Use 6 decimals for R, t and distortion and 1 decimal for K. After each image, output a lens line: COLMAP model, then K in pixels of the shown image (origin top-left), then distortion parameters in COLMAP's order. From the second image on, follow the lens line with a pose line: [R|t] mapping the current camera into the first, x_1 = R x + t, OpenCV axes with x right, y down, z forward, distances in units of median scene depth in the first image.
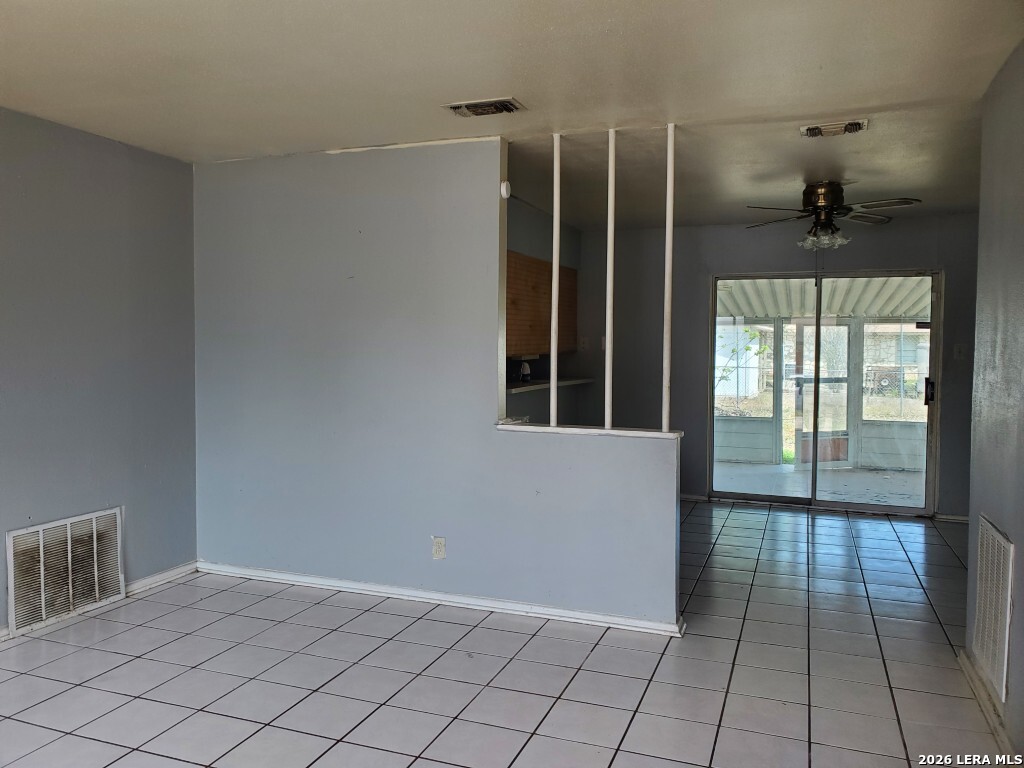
lens RADIAL K [[785.9, 0, 506.0], [0, 785.9, 365.6], [0, 0, 1]] dist [0.008444, 0.001385]
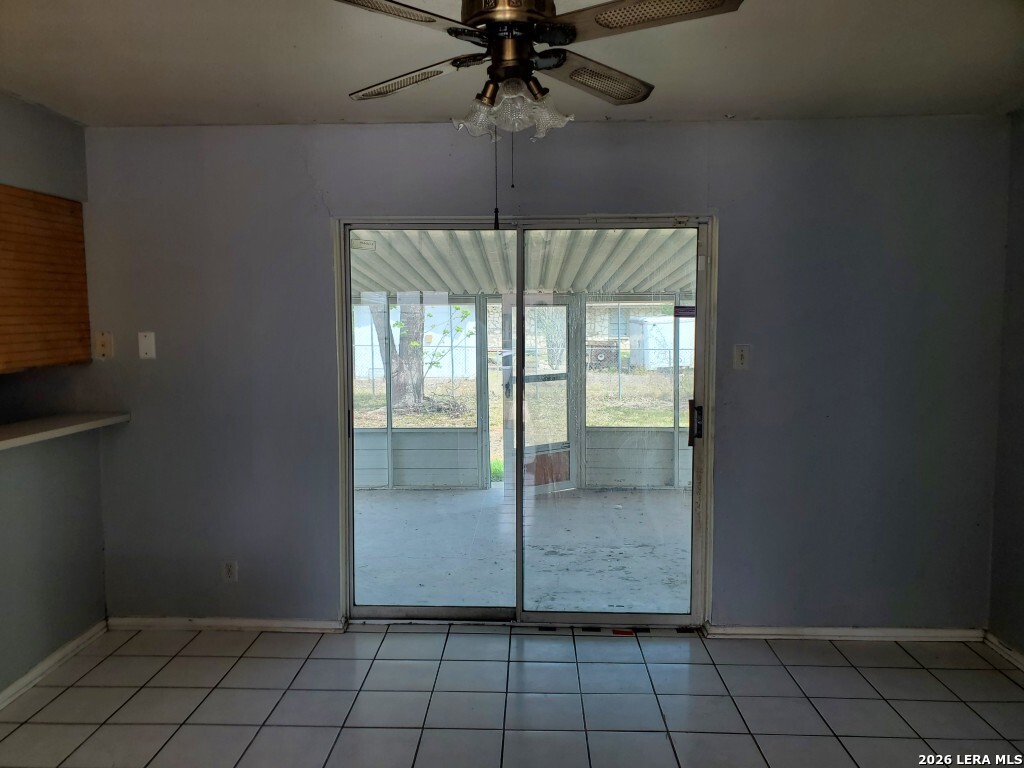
lens RADIAL K [[785.9, 0, 506.0], [0, 785.9, 365.6], [0, 0, 1]] dist [0.008444, 0.001385]
pose [[0.944653, -0.031600, 0.326546, 0.195910], [0.020662, 0.999105, 0.036913, -0.032938], [-0.327420, -0.028123, 0.944460, 0.455973]]
